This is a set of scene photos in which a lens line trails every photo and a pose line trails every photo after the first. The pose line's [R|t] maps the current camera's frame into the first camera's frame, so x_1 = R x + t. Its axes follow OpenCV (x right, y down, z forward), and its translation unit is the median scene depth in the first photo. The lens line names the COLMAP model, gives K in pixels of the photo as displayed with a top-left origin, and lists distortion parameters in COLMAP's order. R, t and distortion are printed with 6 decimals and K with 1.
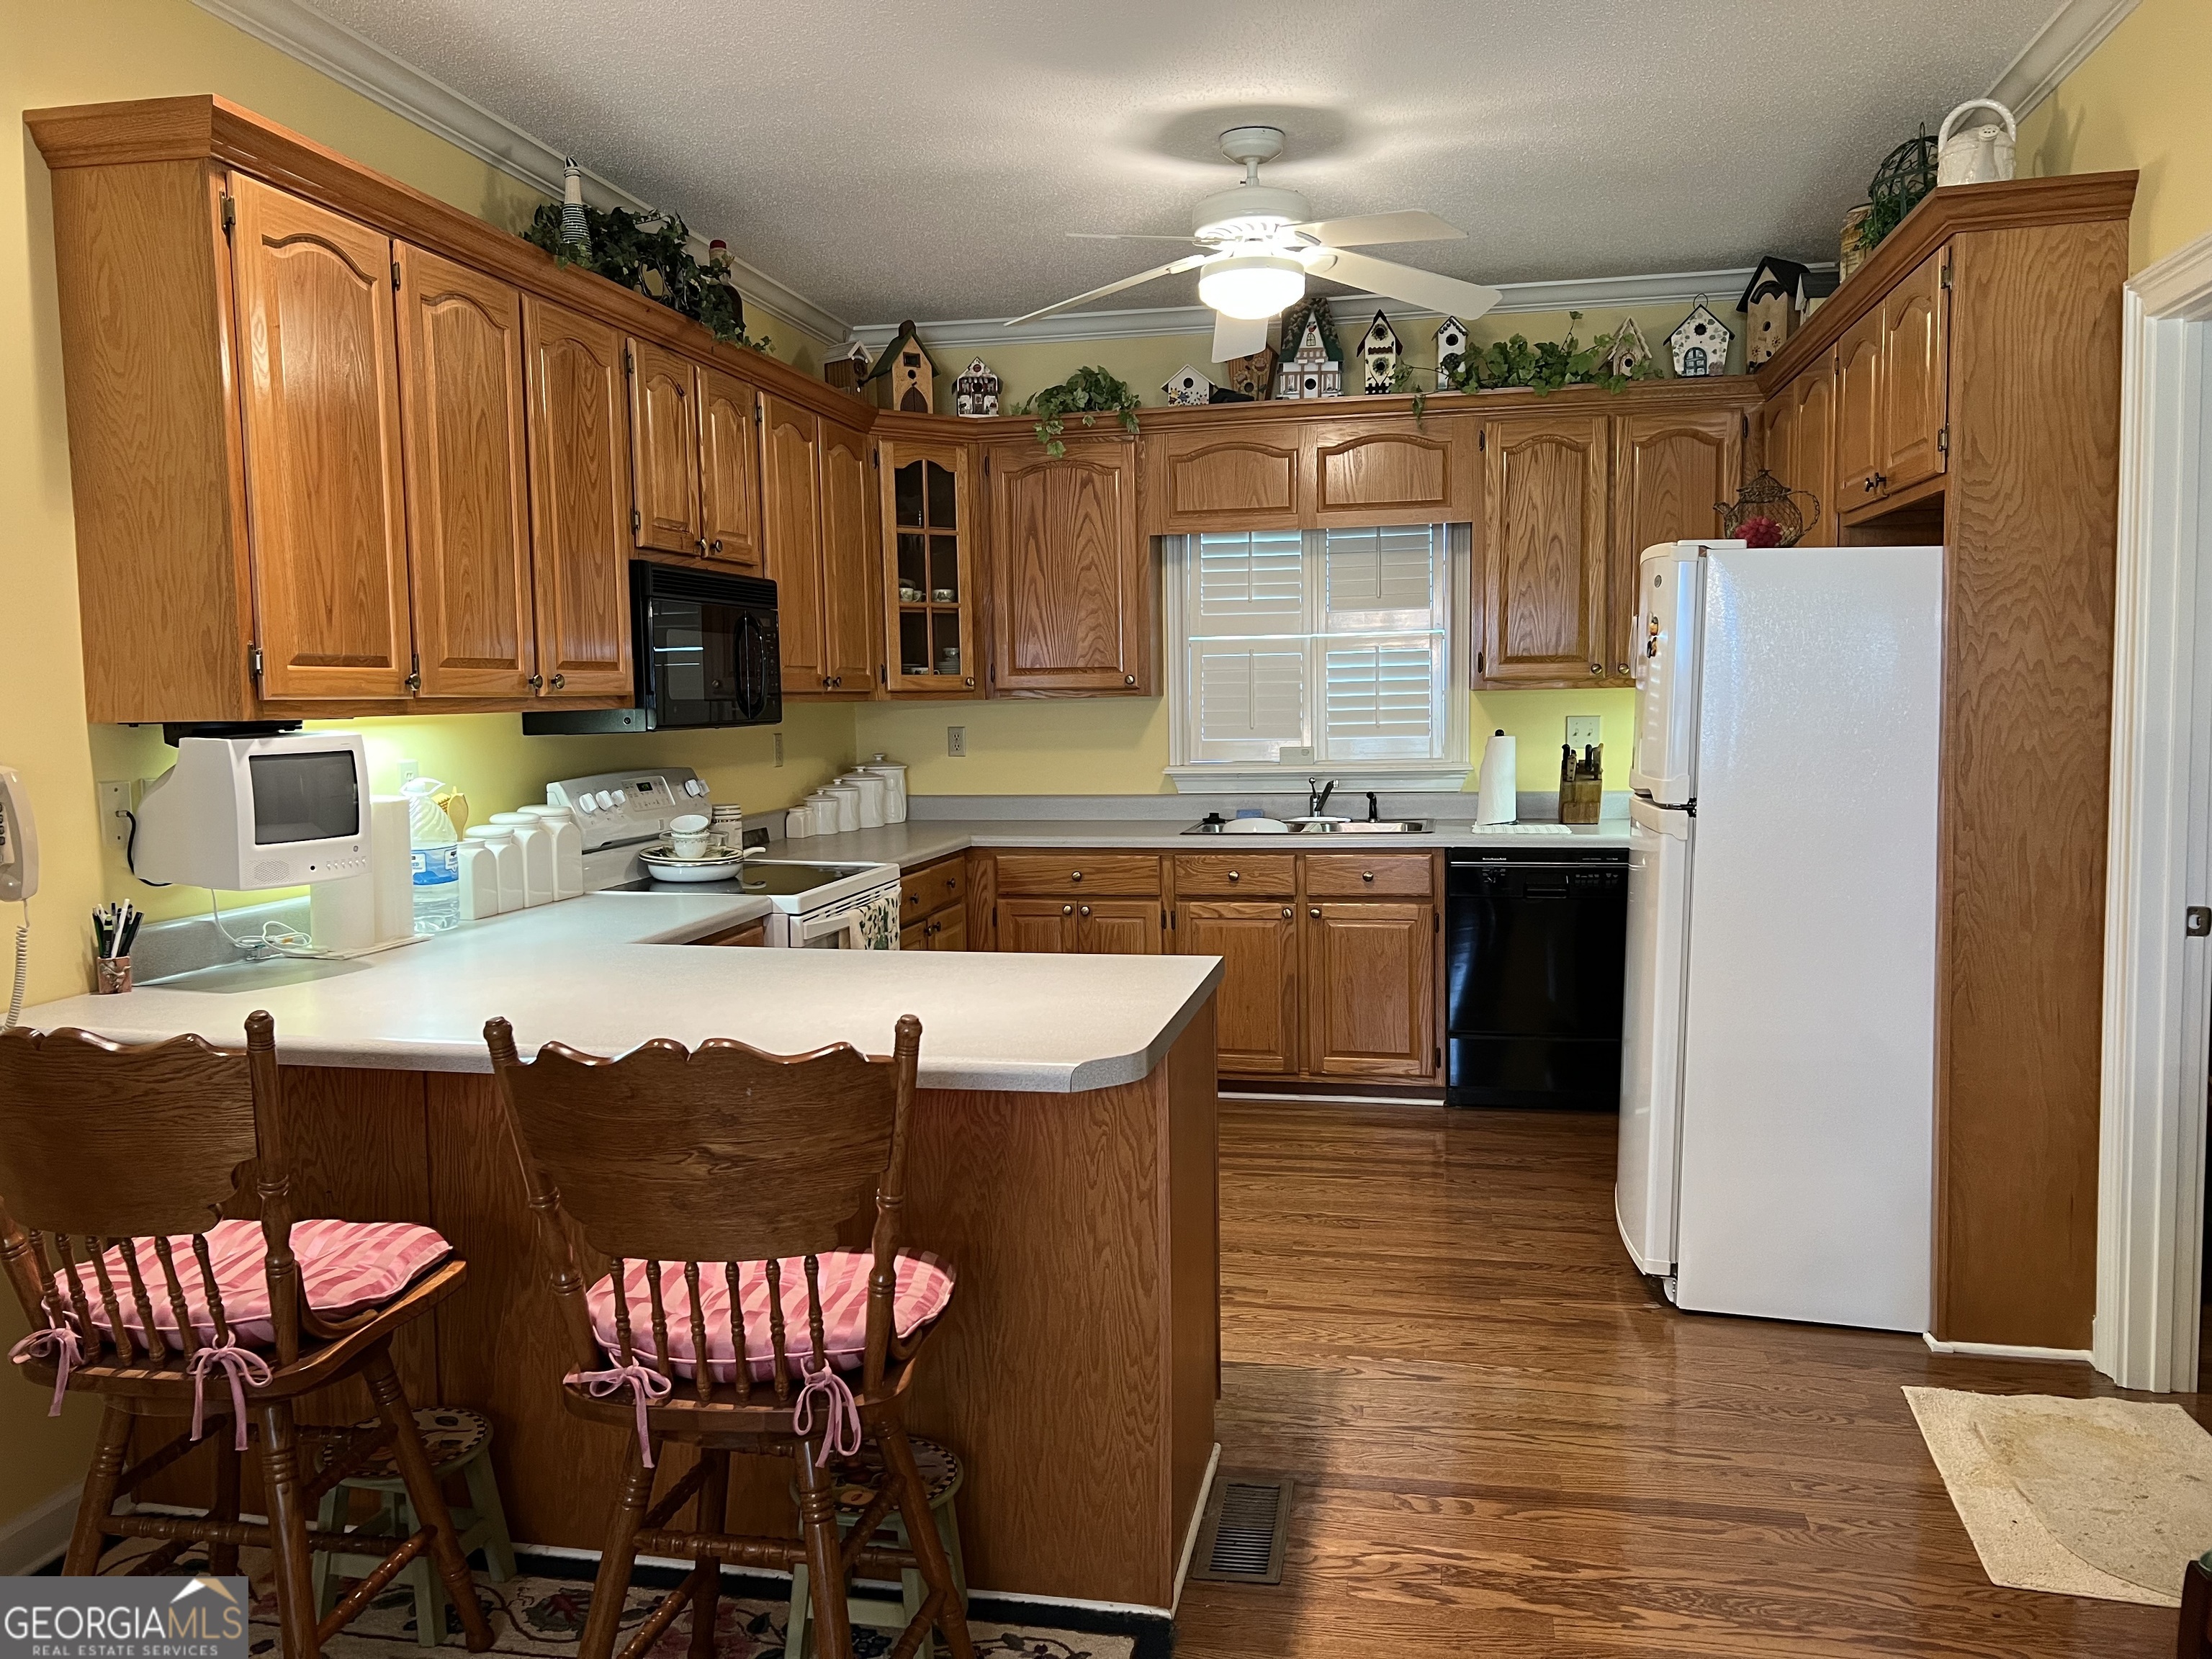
lens RADIAL K [[1662.9, 0, 1106.0], [0, 1662.9, 829.5], [0, 0, 1]] dist [0.047720, -0.045680]
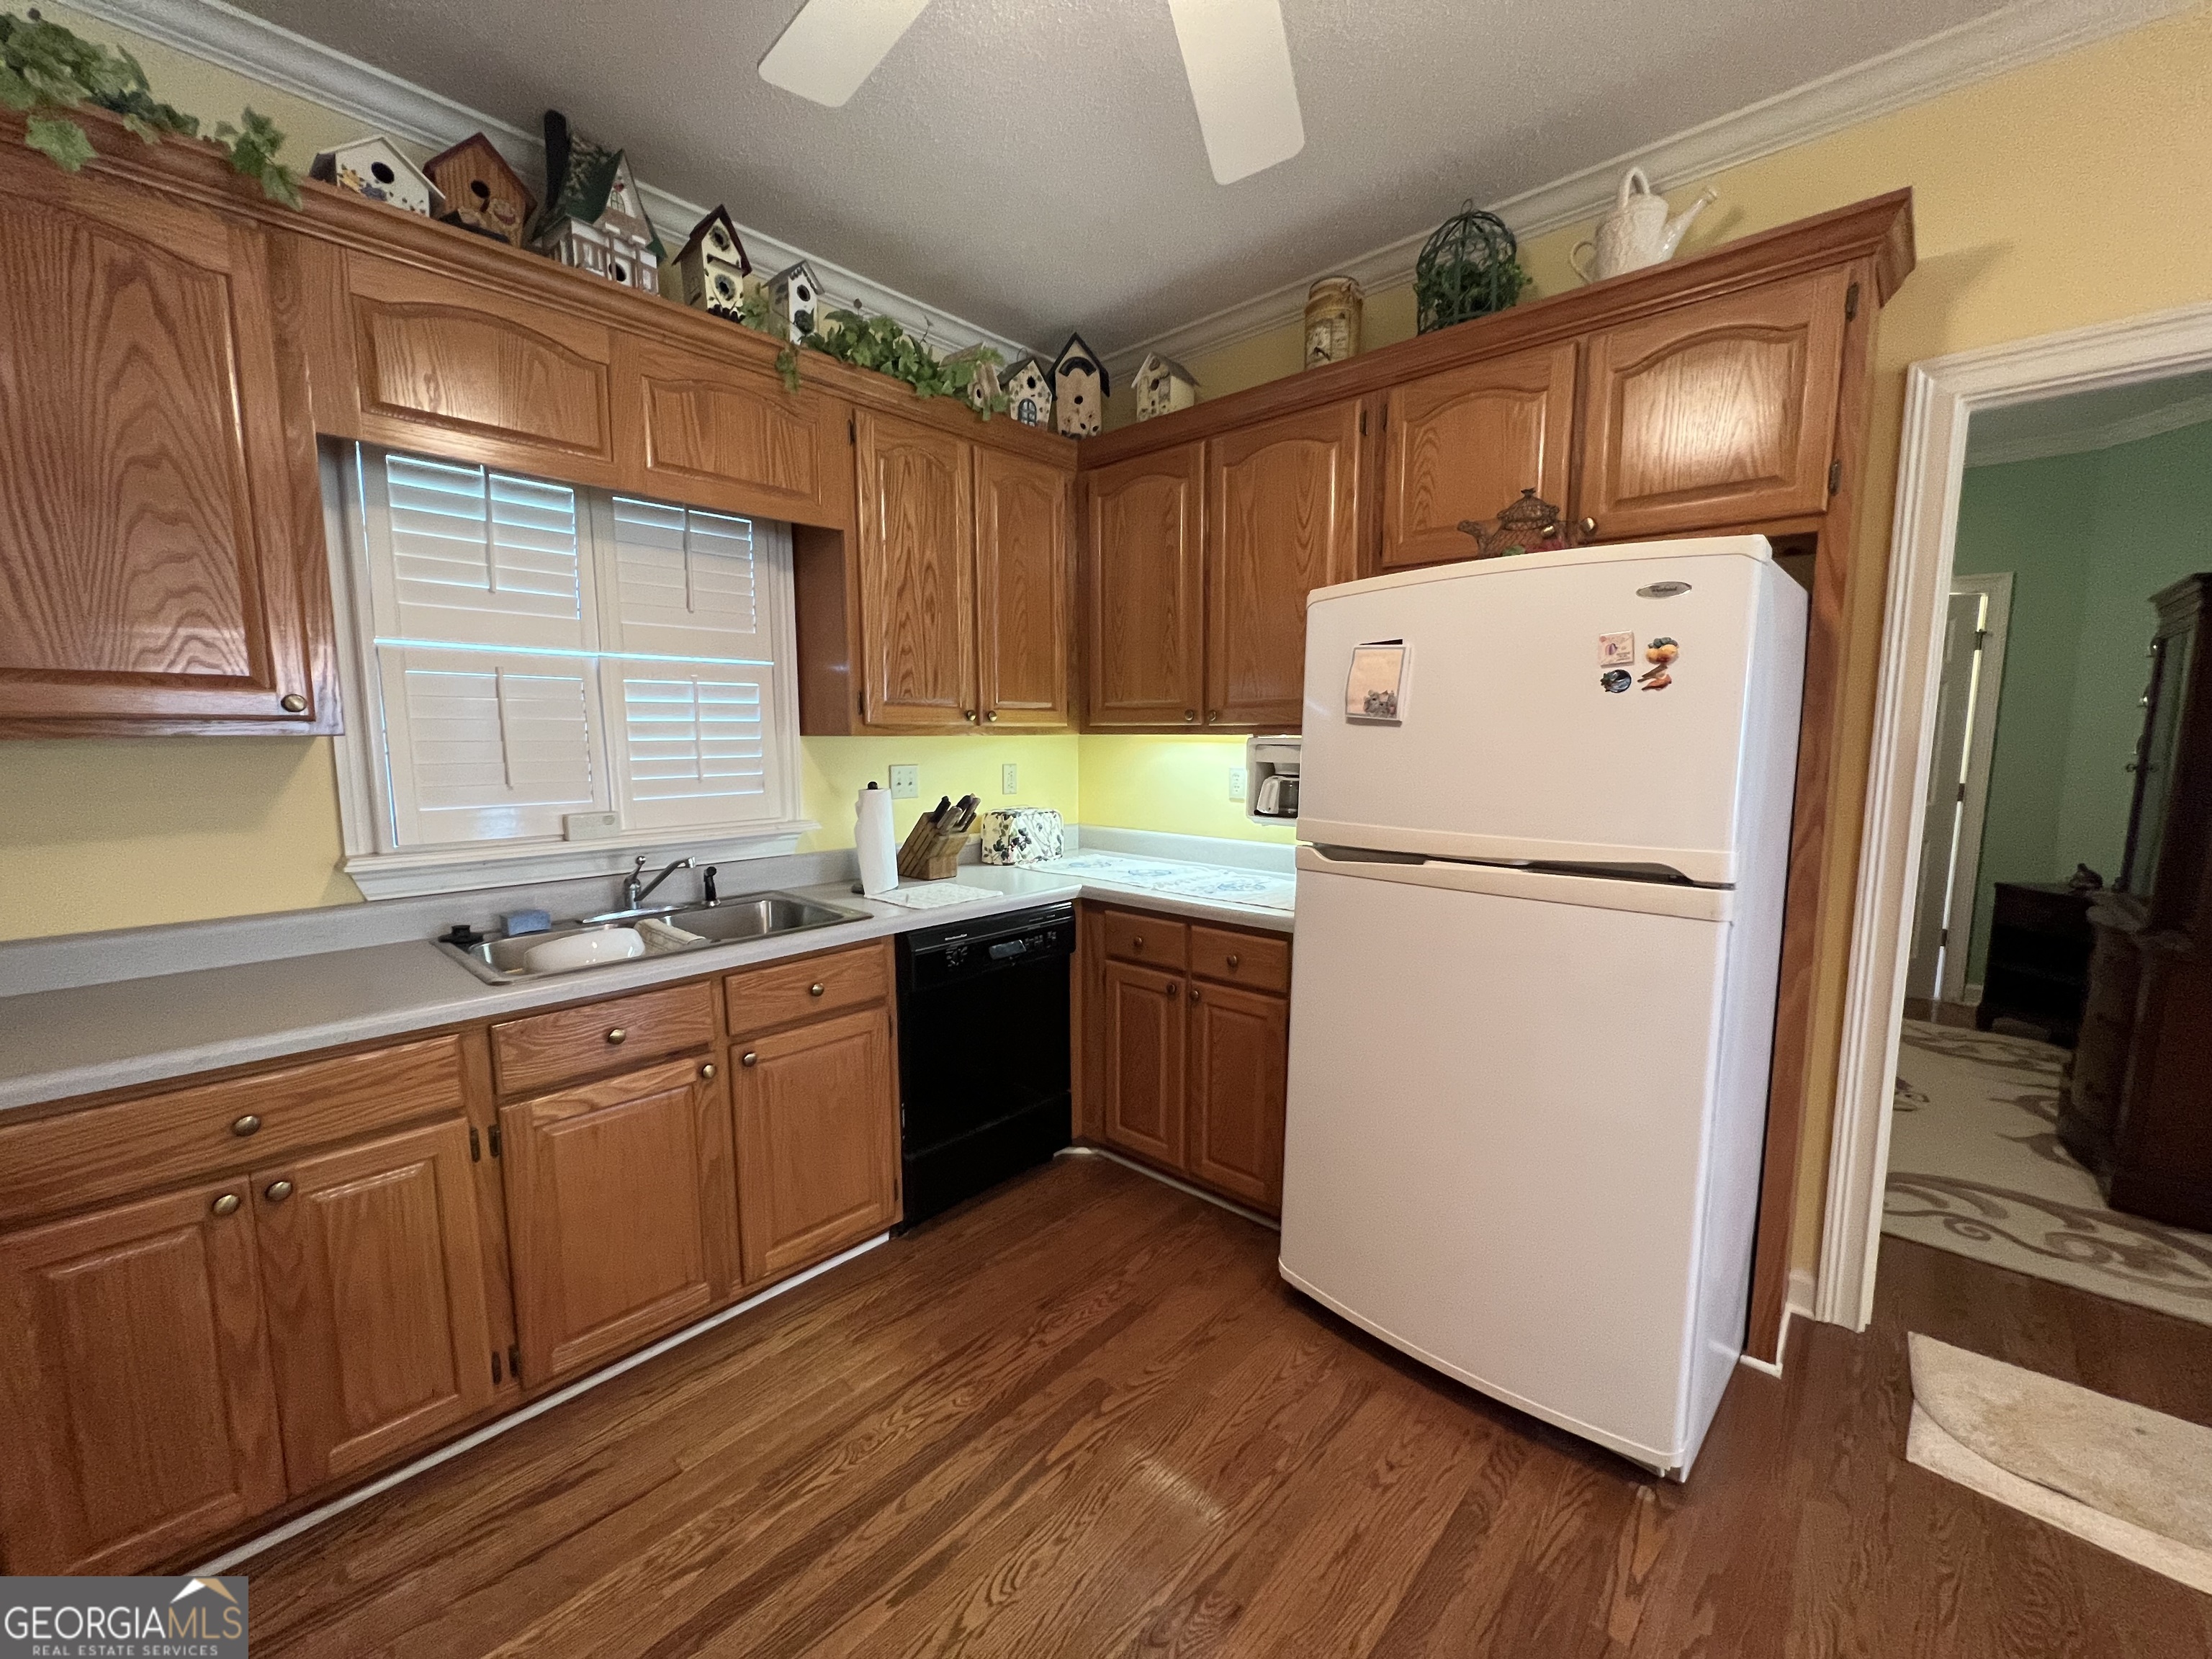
lens RADIAL K [[890.1, 0, 1106.0], [0, 890.1, 829.5], [0, 0, 1]] dist [0.001581, 0.000817]
pose [[0.509690, -0.076265, 0.856971, -0.103503], [0.067054, 0.996555, 0.048806, -0.050245], [-0.857741, 0.032587, 0.513048, 0.675158]]
